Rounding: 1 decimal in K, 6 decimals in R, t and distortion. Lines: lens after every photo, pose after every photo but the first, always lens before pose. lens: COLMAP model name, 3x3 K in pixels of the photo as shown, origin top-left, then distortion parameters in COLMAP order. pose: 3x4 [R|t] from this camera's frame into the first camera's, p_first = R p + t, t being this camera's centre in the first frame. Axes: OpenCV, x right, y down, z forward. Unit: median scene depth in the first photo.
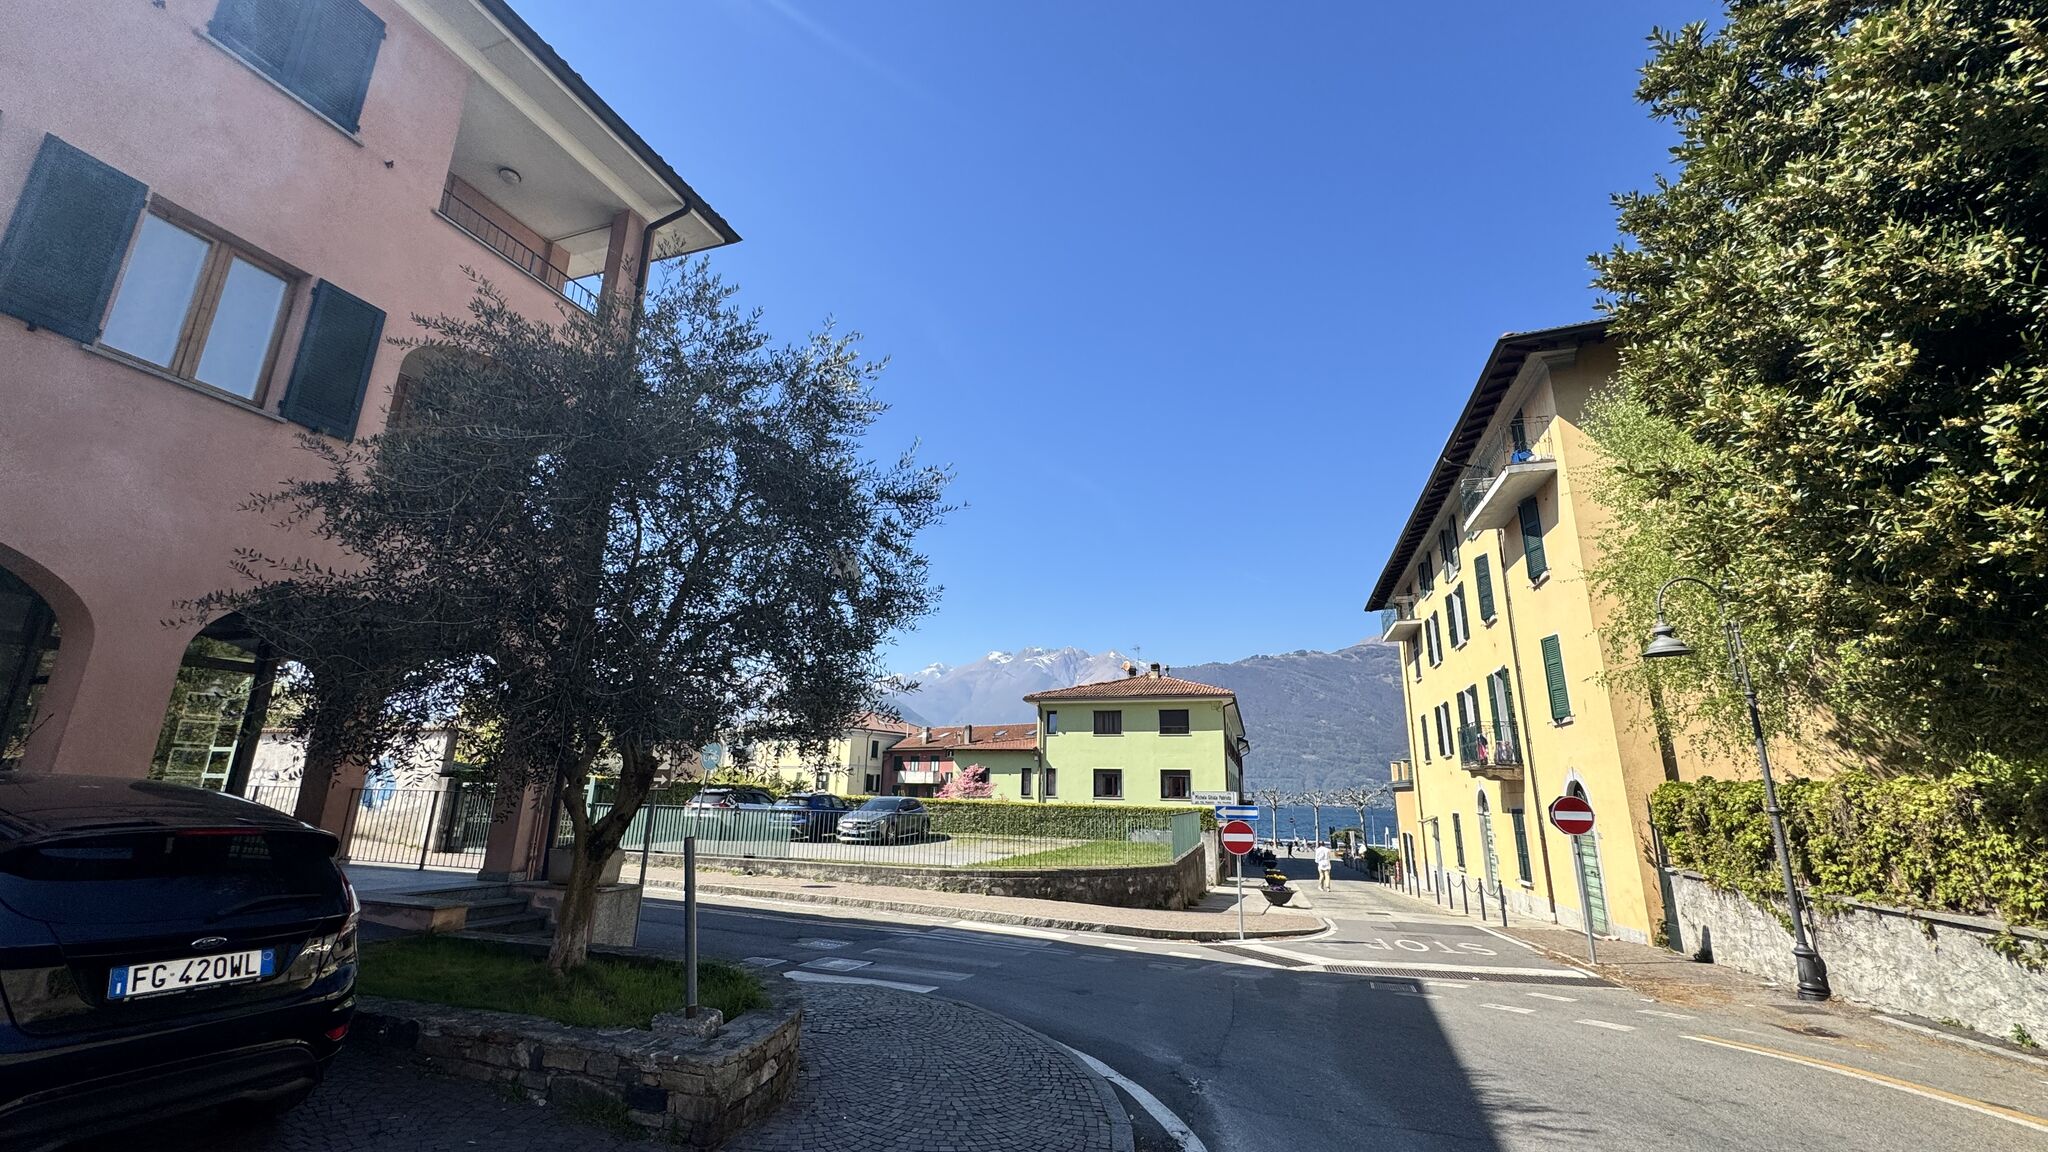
lens RADIAL K [[824.0, 0, 1024.0], [0, 824.0, 576.0], [0, 0, 1]] dist [0.007876, 0.000119]
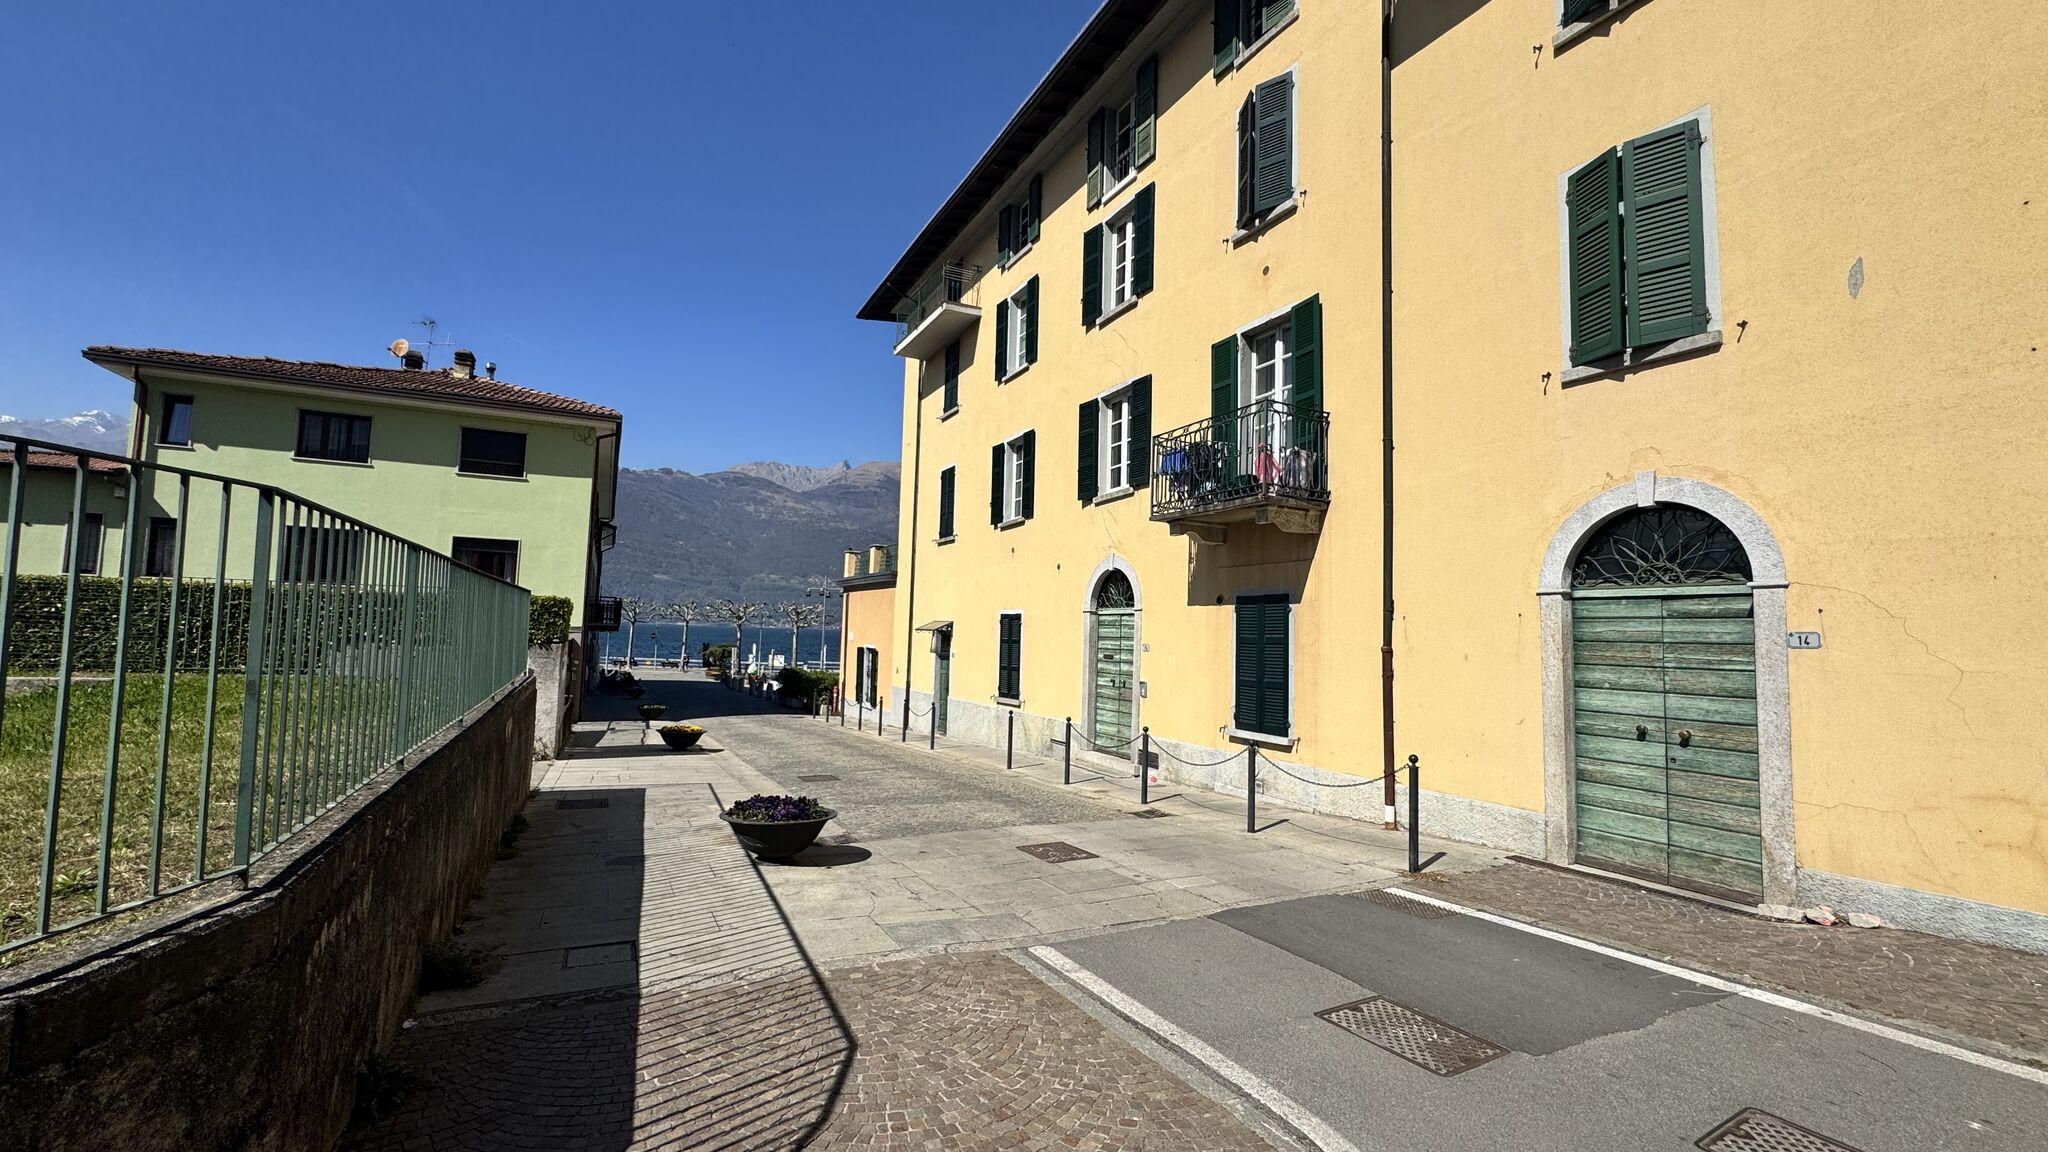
lens RADIAL K [[824.0, 0, 1024.0], [0, 824.0, 576.0], [0, 0, 1]] dist [0.007876, 0.000119]
pose [[0.735694, 0.055815, 0.675010, 0.076208], [-0.196085, 0.971473, 0.133384, 0.113857], [-0.648309, -0.230489, 0.725651, 0.360155]]
